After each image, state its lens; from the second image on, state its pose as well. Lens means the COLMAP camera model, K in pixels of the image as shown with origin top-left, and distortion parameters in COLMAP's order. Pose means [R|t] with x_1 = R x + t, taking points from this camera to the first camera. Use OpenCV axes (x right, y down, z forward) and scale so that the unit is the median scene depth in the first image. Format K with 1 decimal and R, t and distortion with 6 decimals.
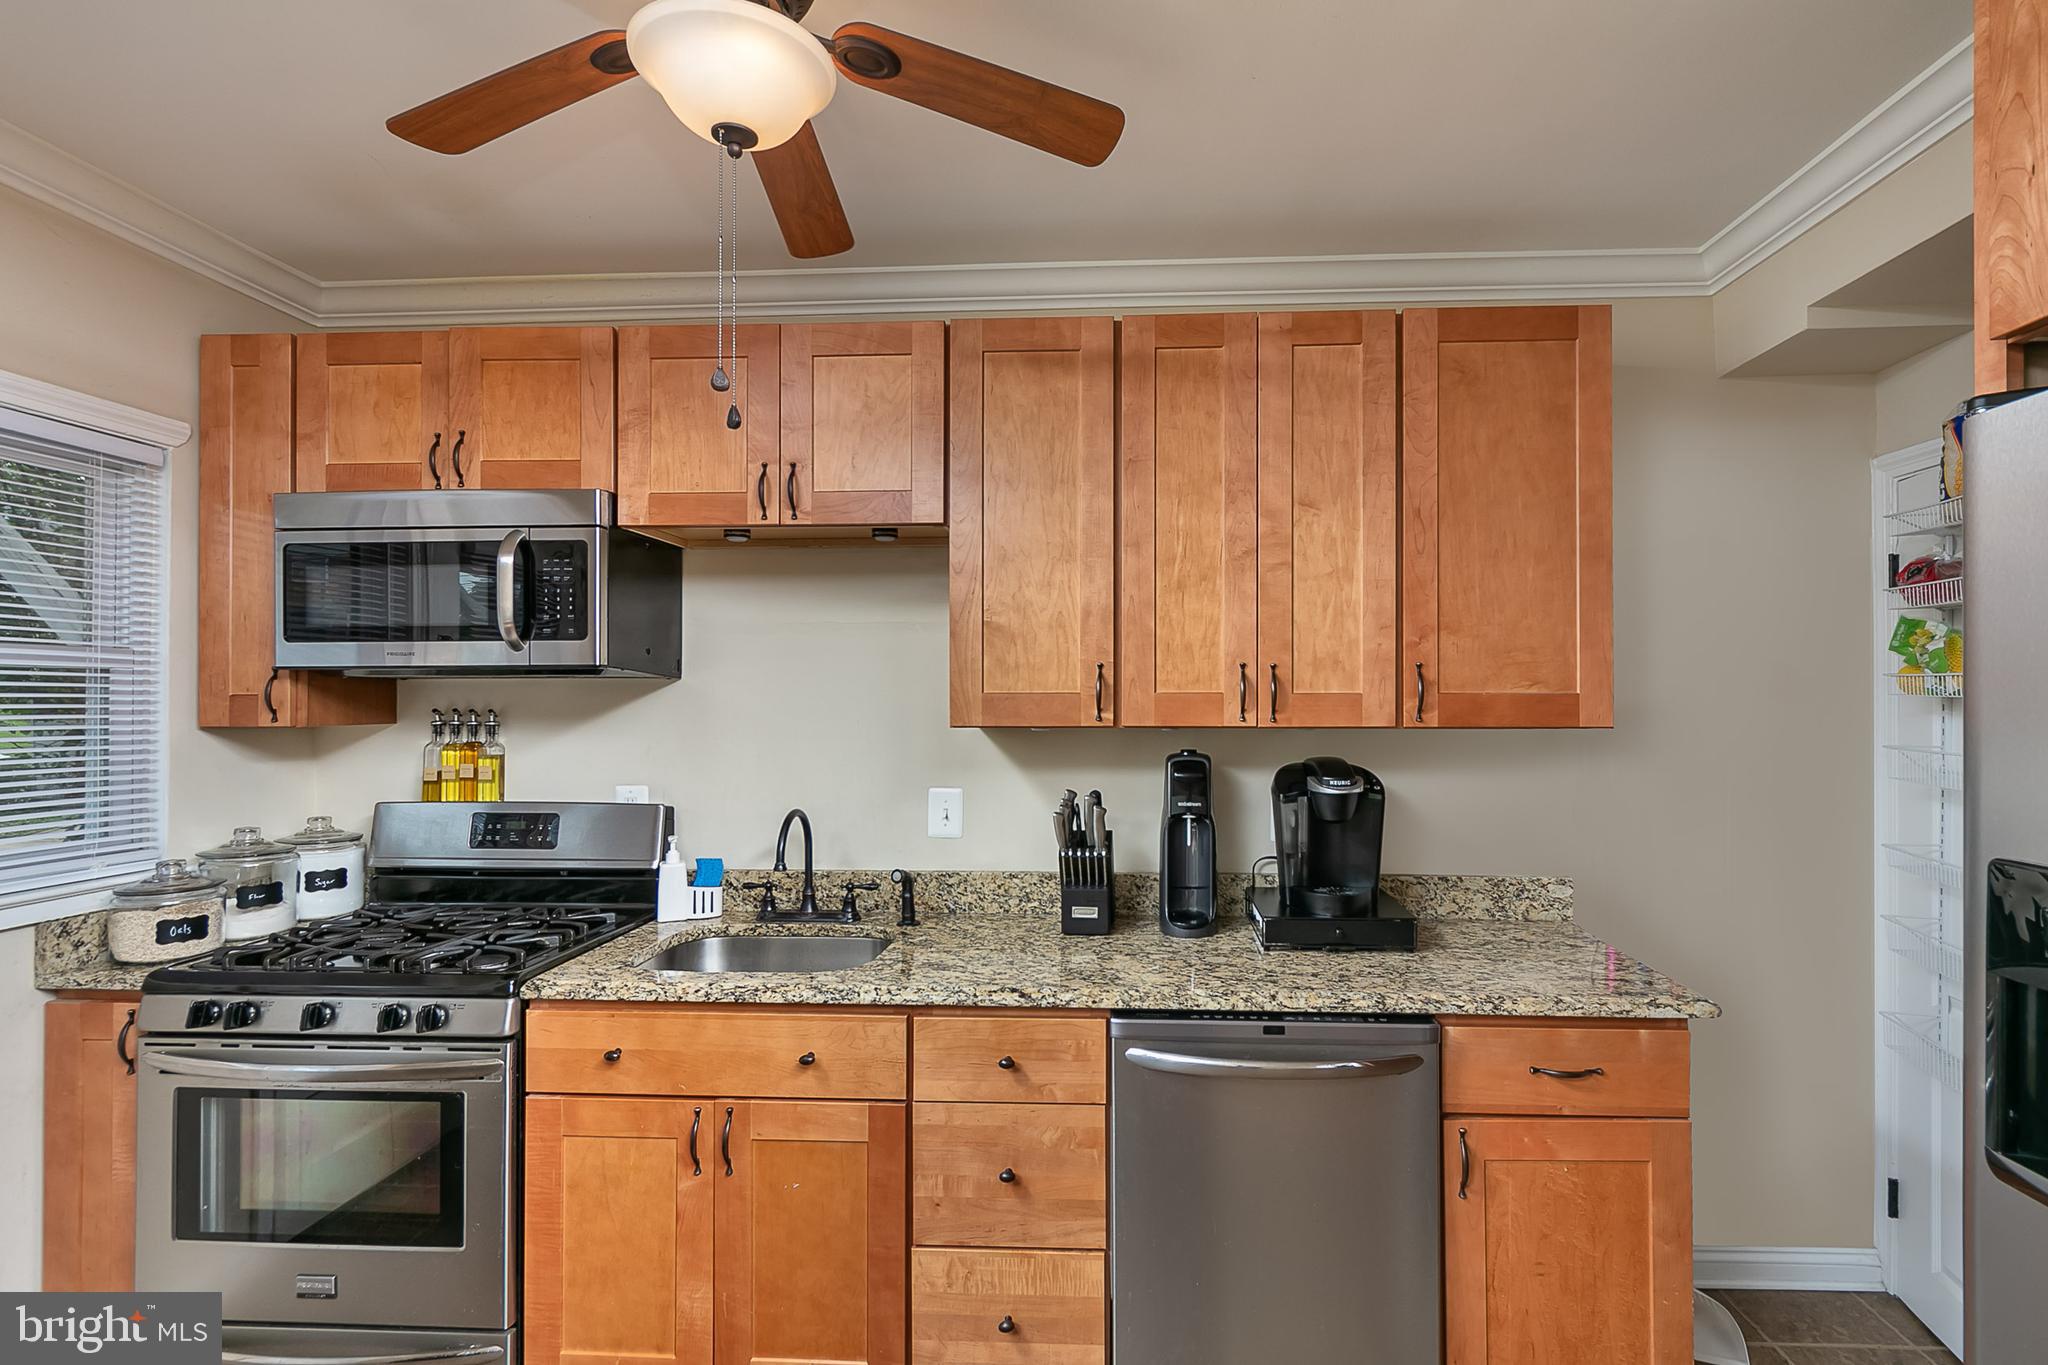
lens RADIAL K [[980.1, 0, 1056.2], [0, 980.1, 696.8], [0, 0, 1]] dist [-0.006488, 0.003416]
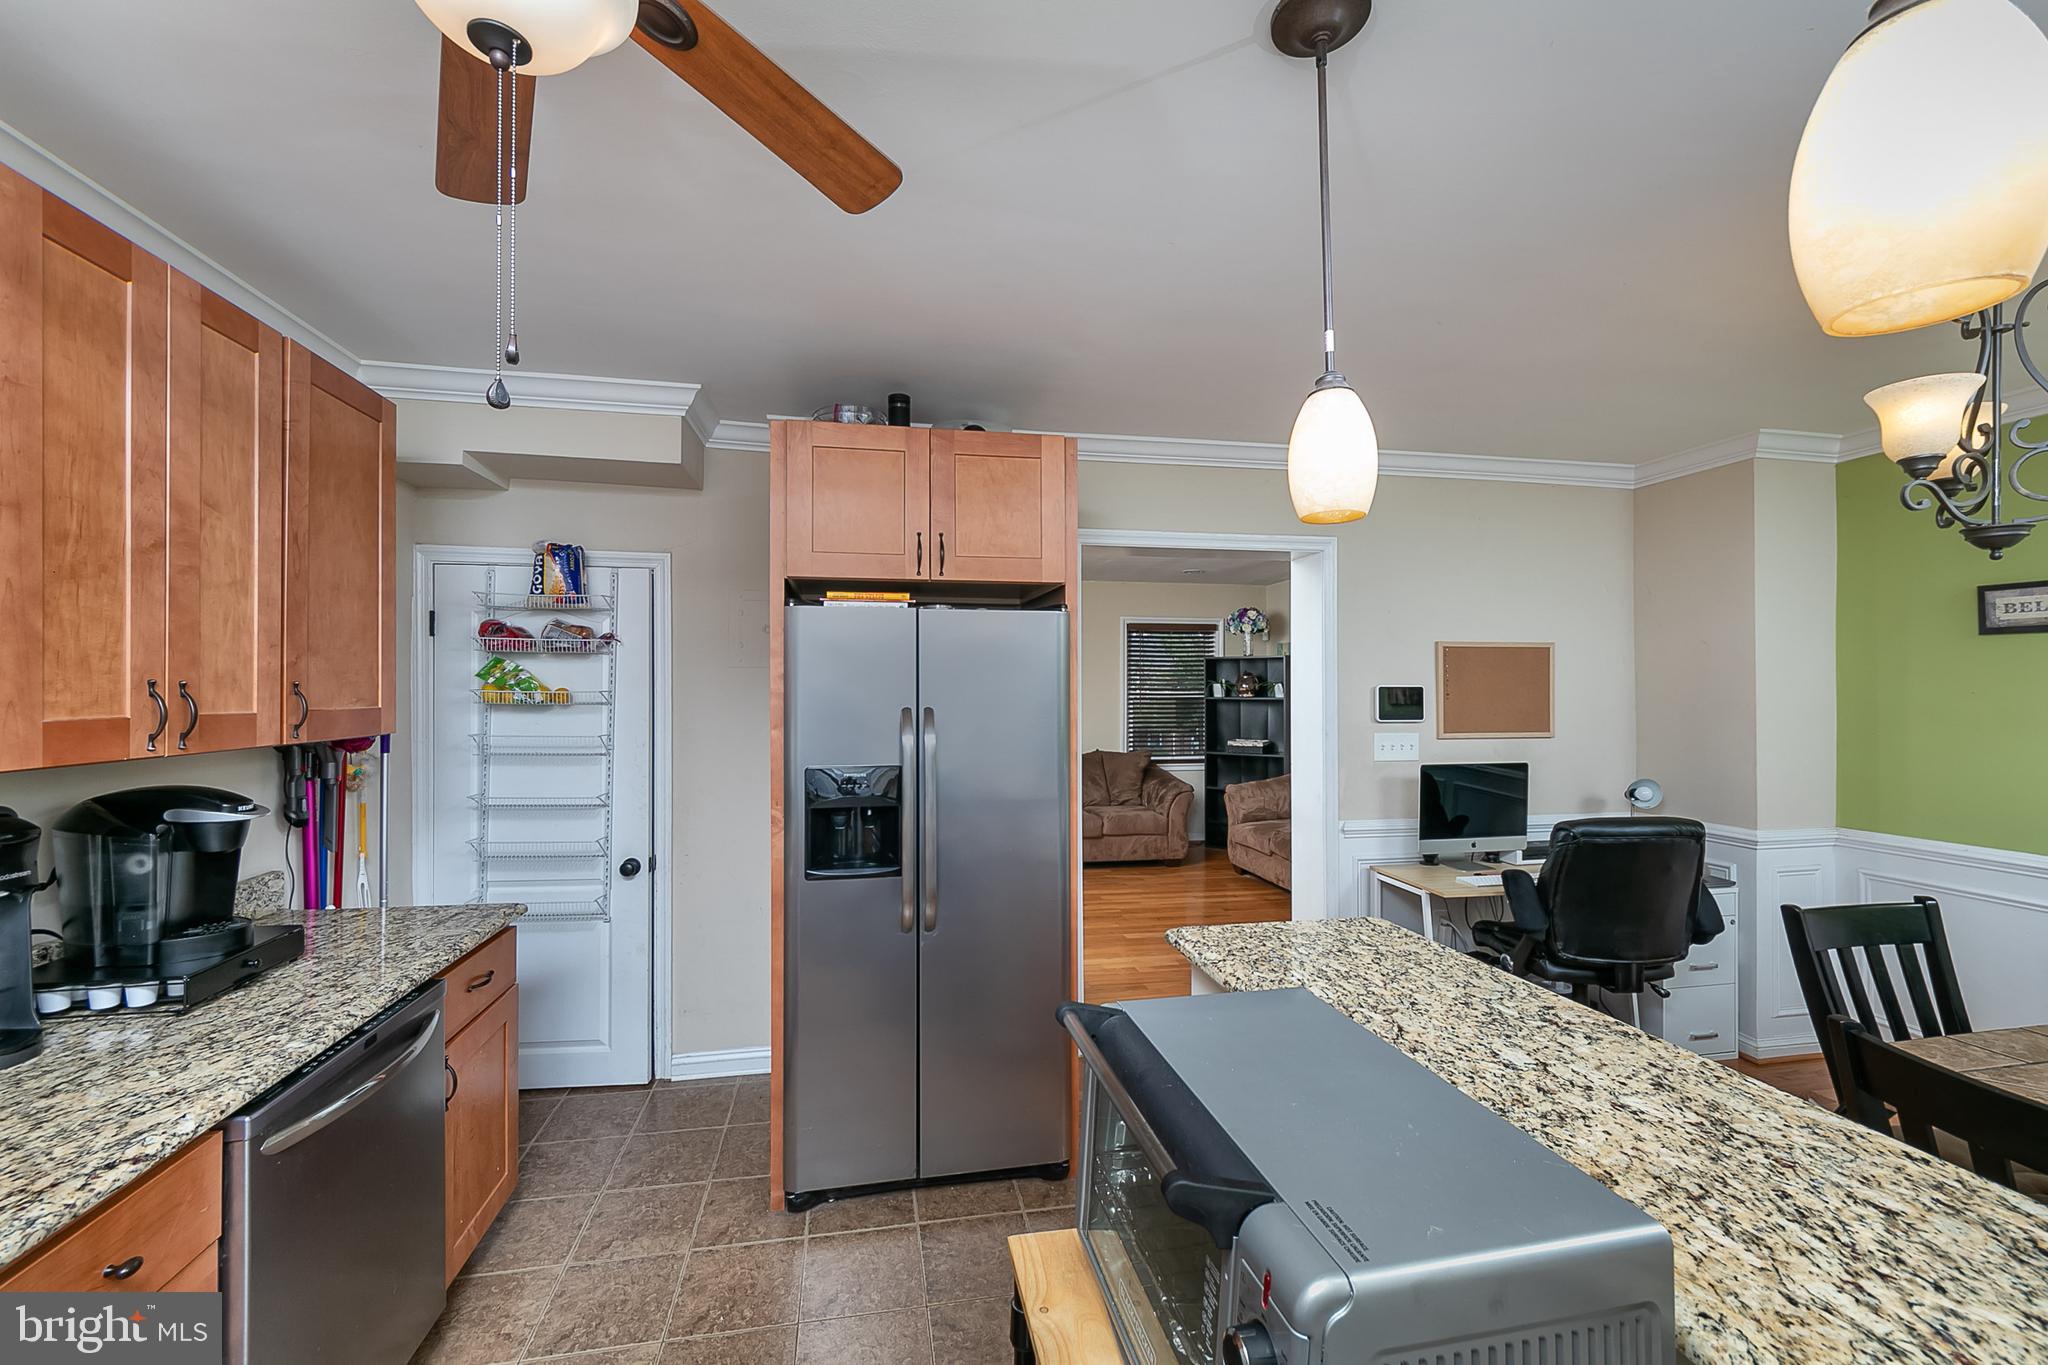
lens RADIAL K [[813.5, 0, 1007.4], [0, 813.5, 697.5], [0, 0, 1]] dist [0.011649, -0.000852]
pose [[-0.240783, -0.014207, 0.970475, -0.658648], [-0.000096, 0.999893, 0.014614, -0.030405], [-0.970579, 0.003426, -0.240758, 0.470225]]
